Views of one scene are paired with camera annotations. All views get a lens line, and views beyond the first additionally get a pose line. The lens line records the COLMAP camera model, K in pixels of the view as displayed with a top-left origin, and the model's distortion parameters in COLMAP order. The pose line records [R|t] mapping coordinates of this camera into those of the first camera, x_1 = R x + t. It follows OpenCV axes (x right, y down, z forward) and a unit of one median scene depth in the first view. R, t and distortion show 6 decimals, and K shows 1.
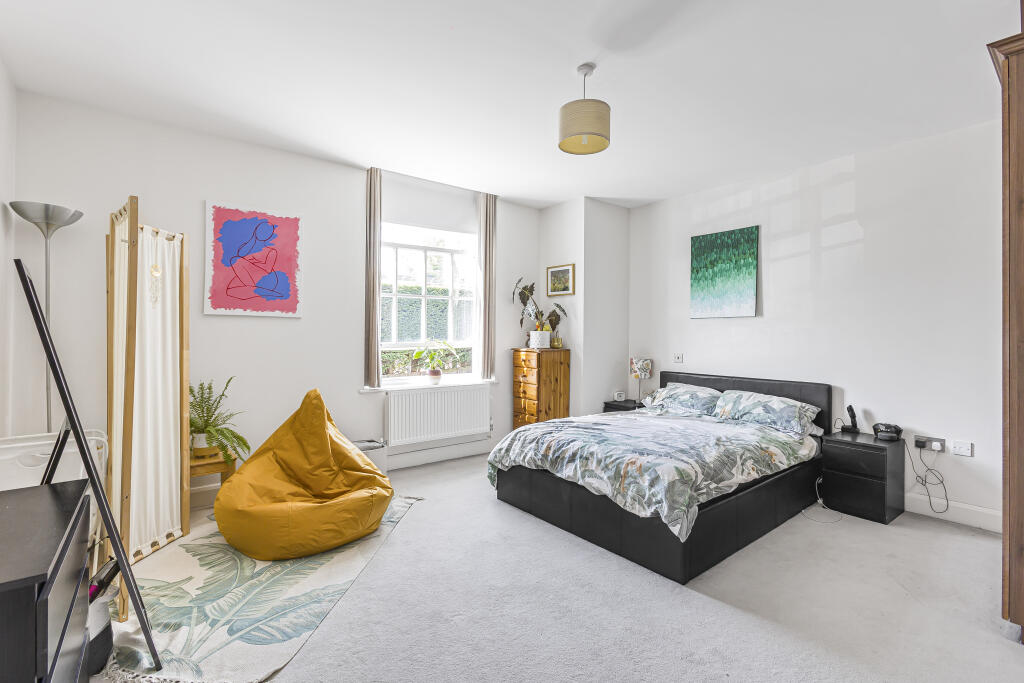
lens RADIAL K [[468.2, 0, 515.8], [0, 468.2, 337.7], [0, 0, 1]] dist [-0.017583, 0.017304]
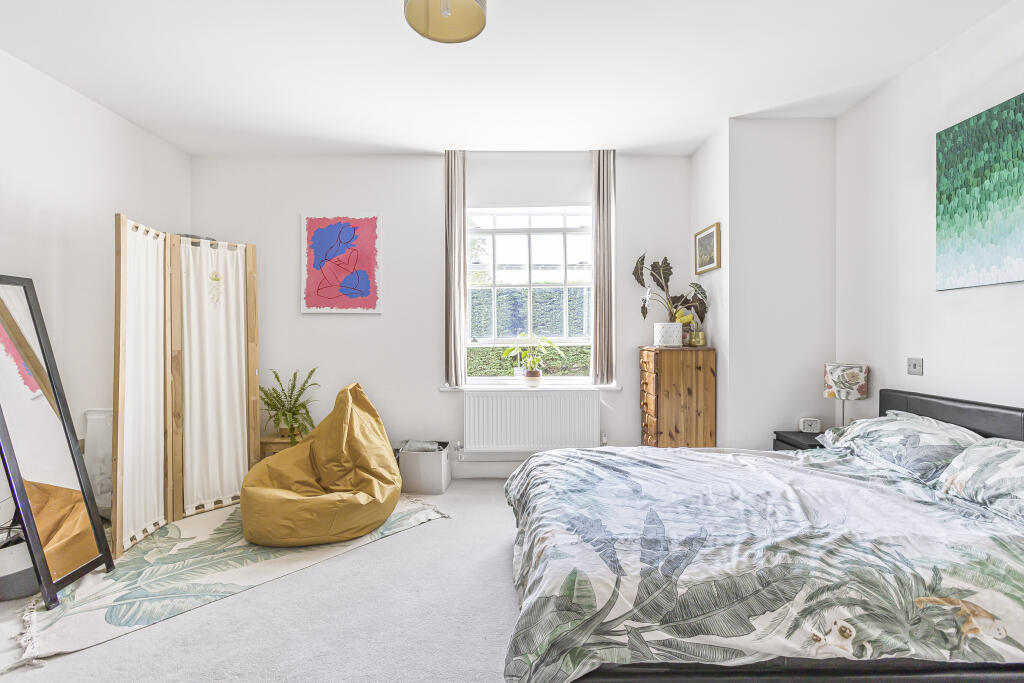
lens RADIAL K [[466.7, 0, 511.6], [0, 466.7, 342.2], [0, 0, 1]] dist [-0.012833, 0.009600]
pose [[0.784482, 0.001731, -0.620149, 0.348500], [0.002260, 0.999981, 0.005650, 0.012933], [0.620148, -0.005834, 0.784463, 0.321143]]
